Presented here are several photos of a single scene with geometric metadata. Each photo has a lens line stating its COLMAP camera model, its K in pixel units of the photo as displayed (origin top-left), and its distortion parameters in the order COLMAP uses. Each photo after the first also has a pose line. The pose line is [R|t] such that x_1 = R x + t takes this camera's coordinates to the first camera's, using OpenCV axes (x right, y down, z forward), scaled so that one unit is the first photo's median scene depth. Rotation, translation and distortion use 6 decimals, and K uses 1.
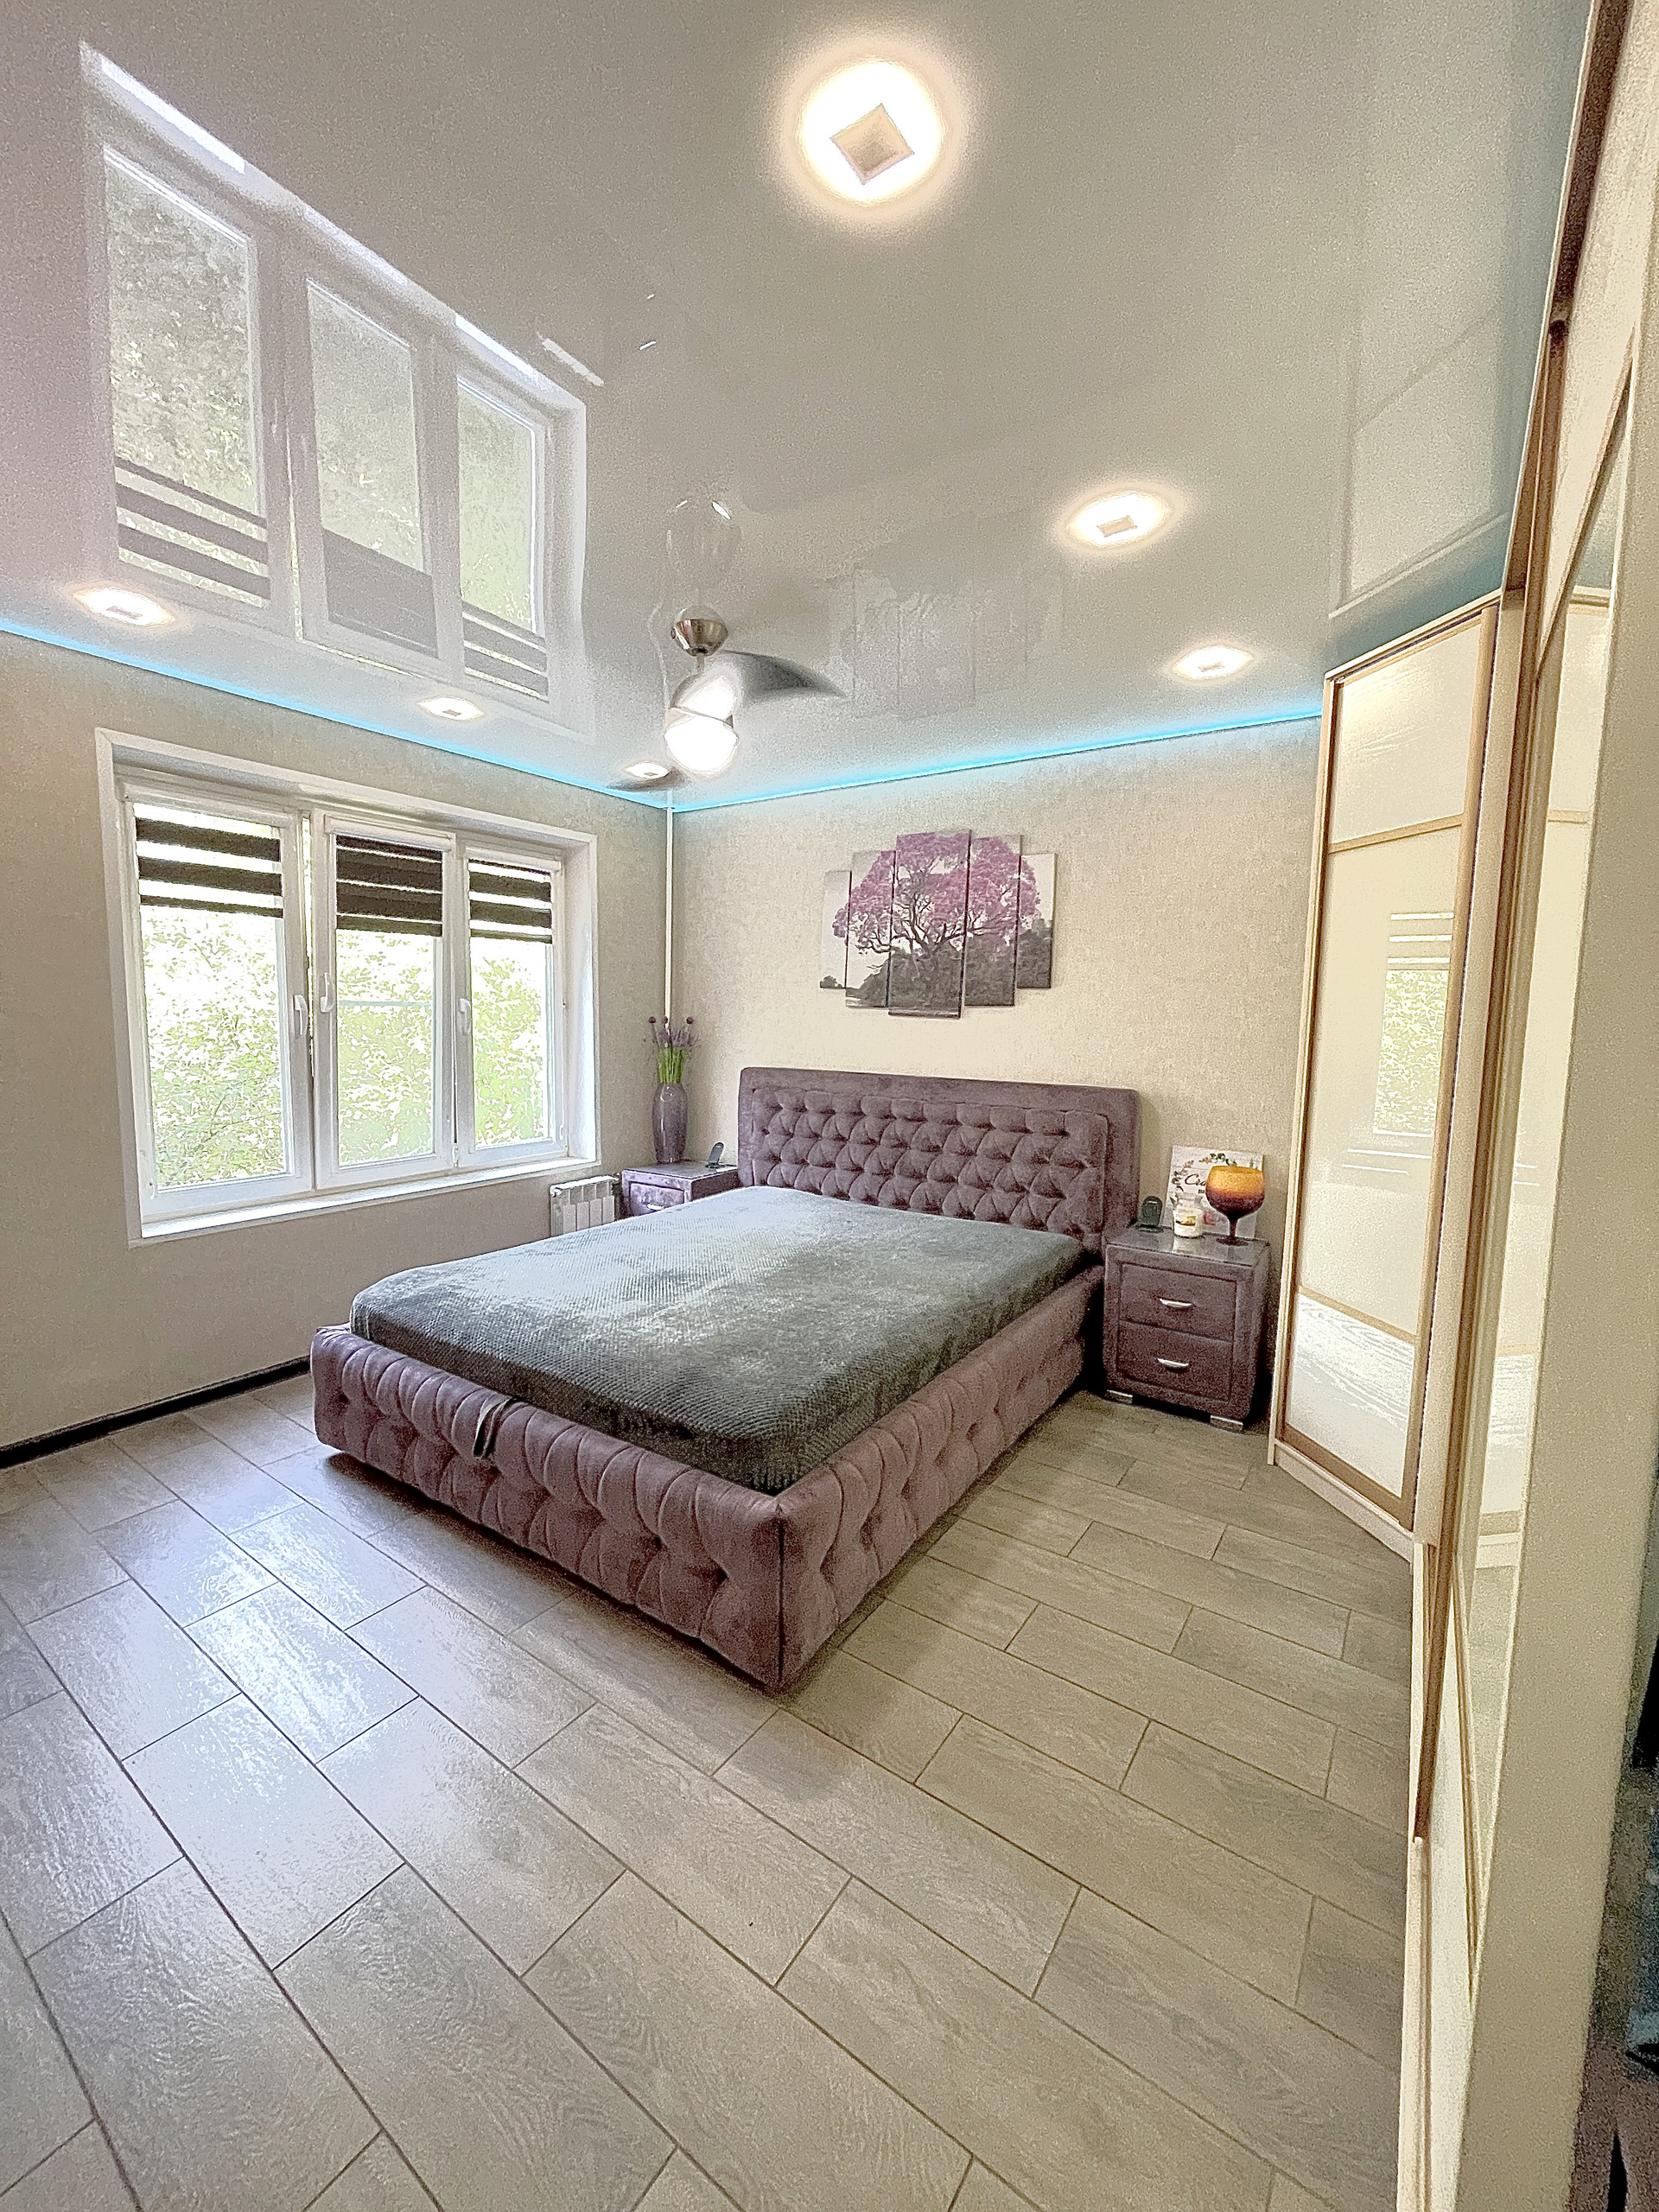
lens RADIAL K [[884.5, 0, 823.0], [0, 884.5, 1094.6], [0, 0, 1]] dist [-0.001321, -0.000462]
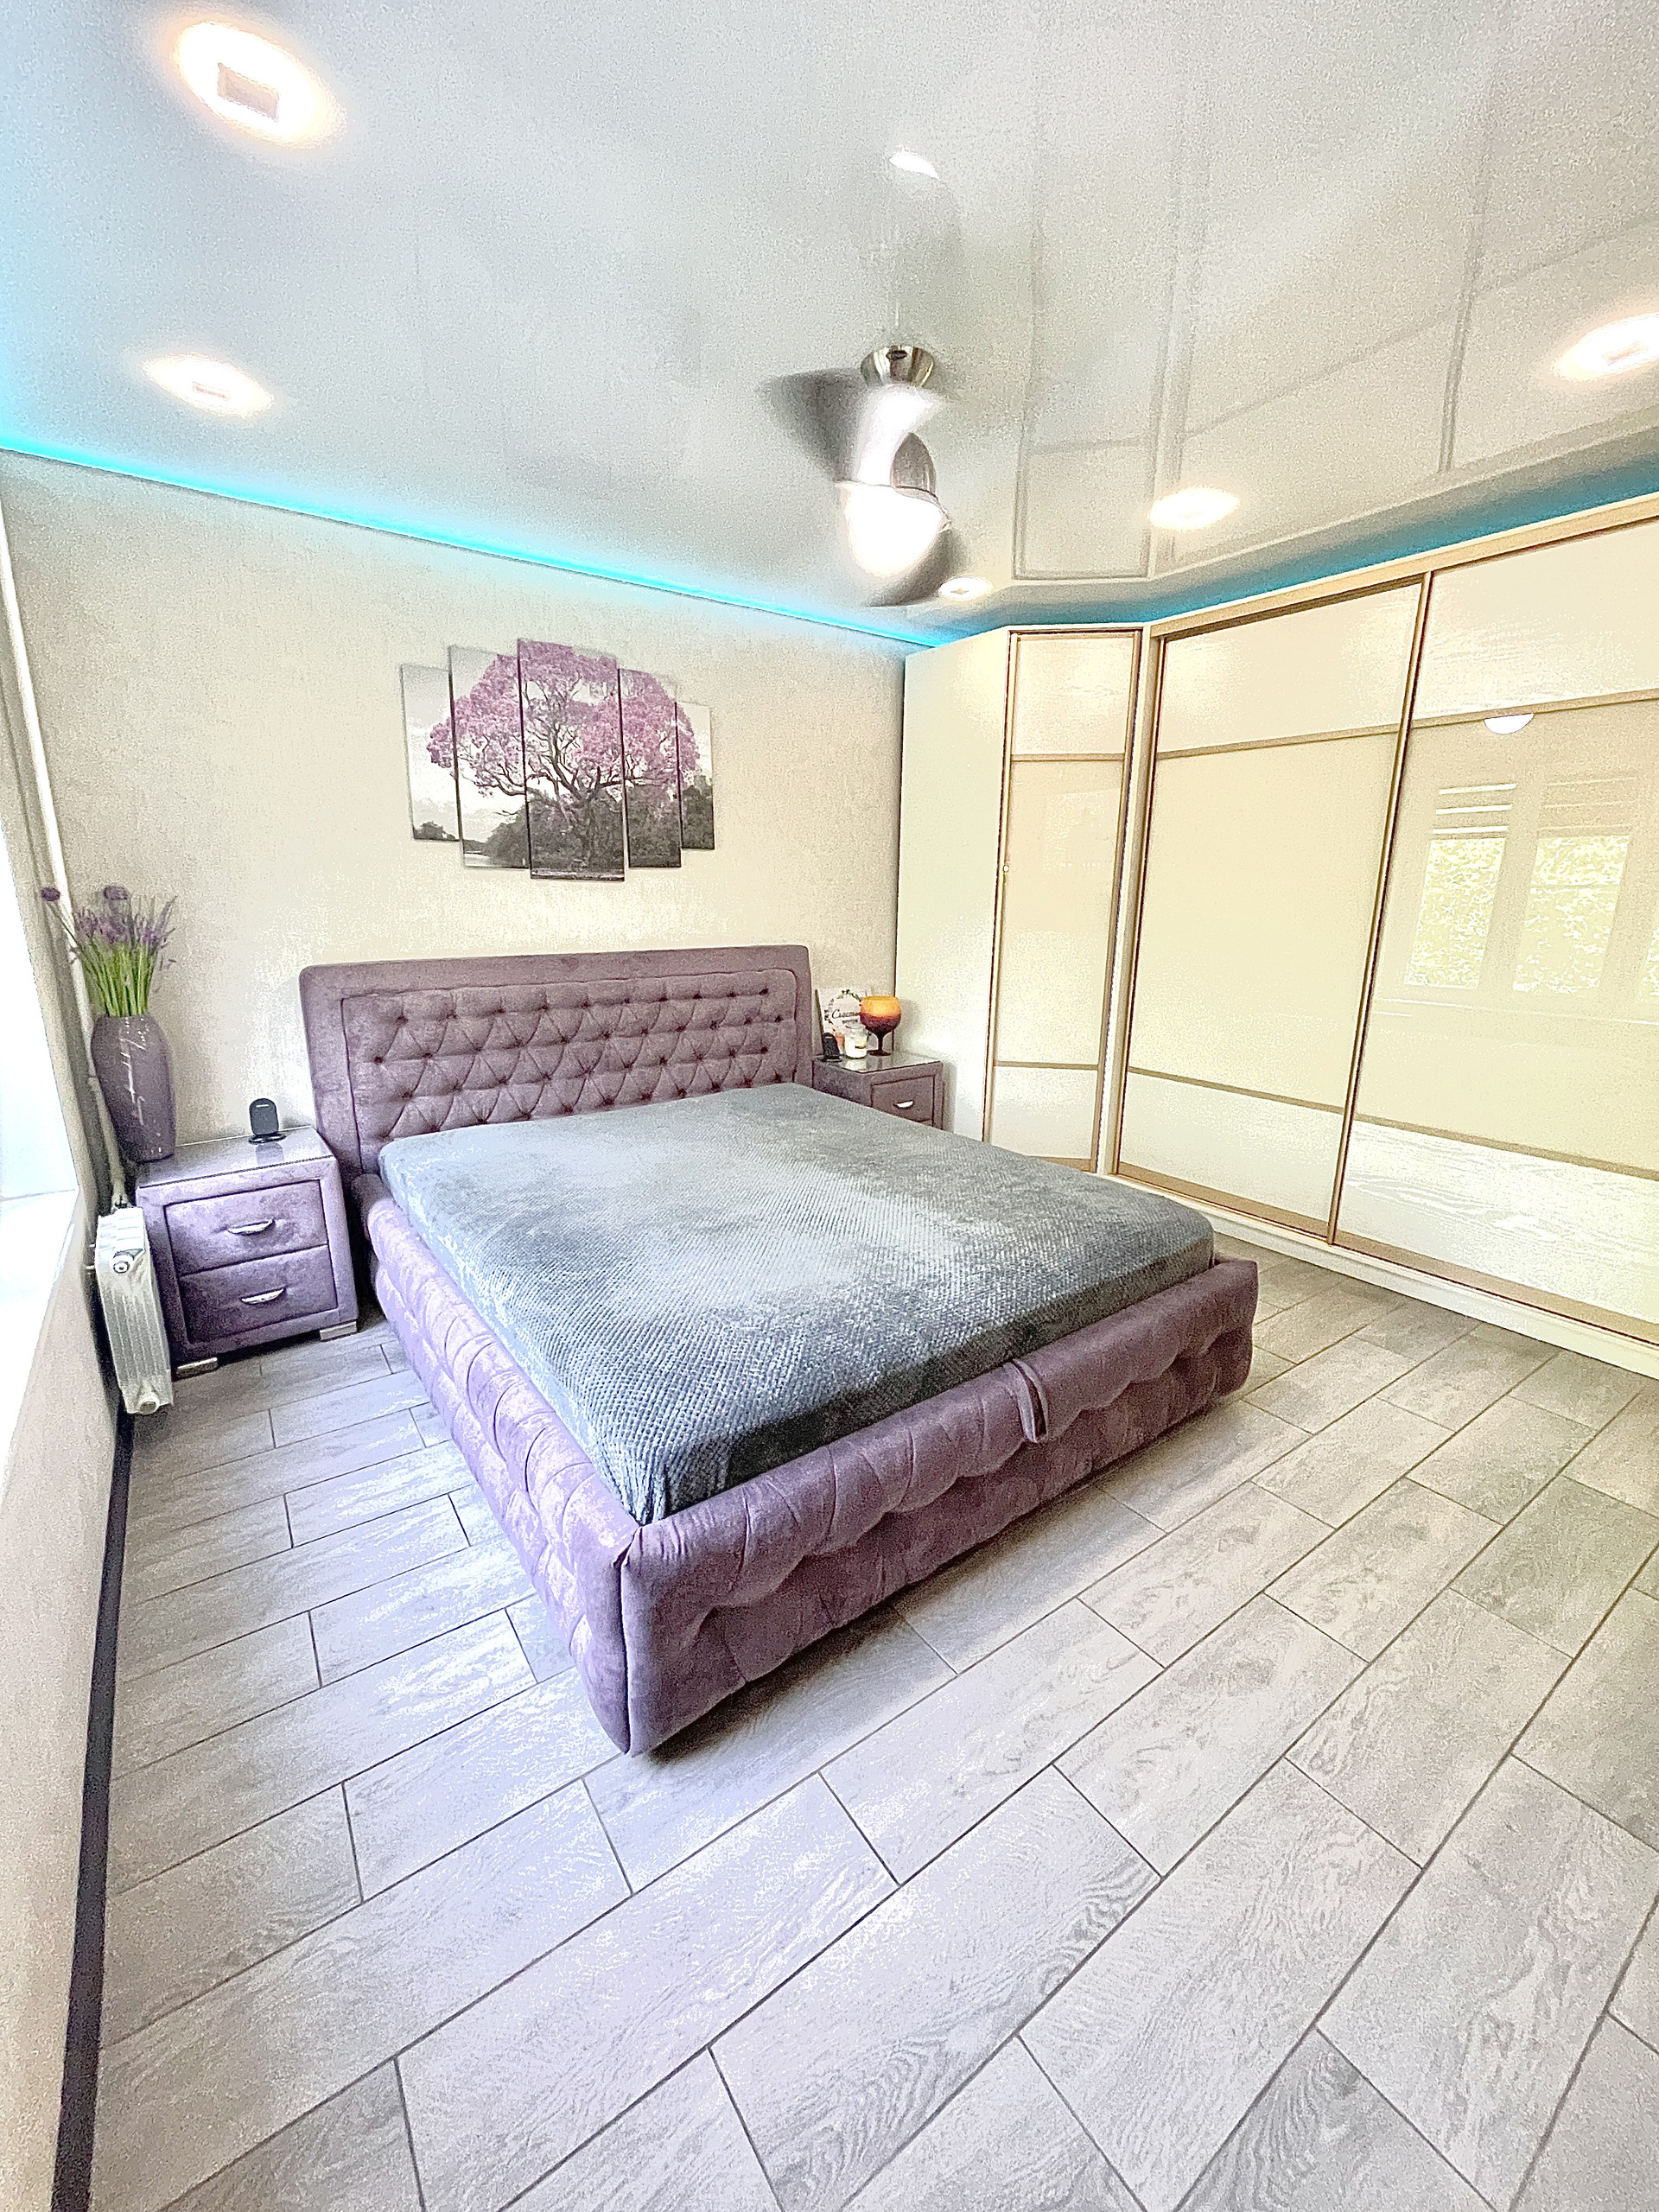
lens RADIAL K [[884.5, 0, 823.0], [0, 884.5, 1094.6], [0, 0, 1]] dist [-0.001321, -0.000462]
pose [[0.333582, -0.221246, 0.916391, -0.622425], [0.099936, 0.974892, 0.198992, -0.034098], [-0.937409, 0.025200, 0.347317, 0.504596]]
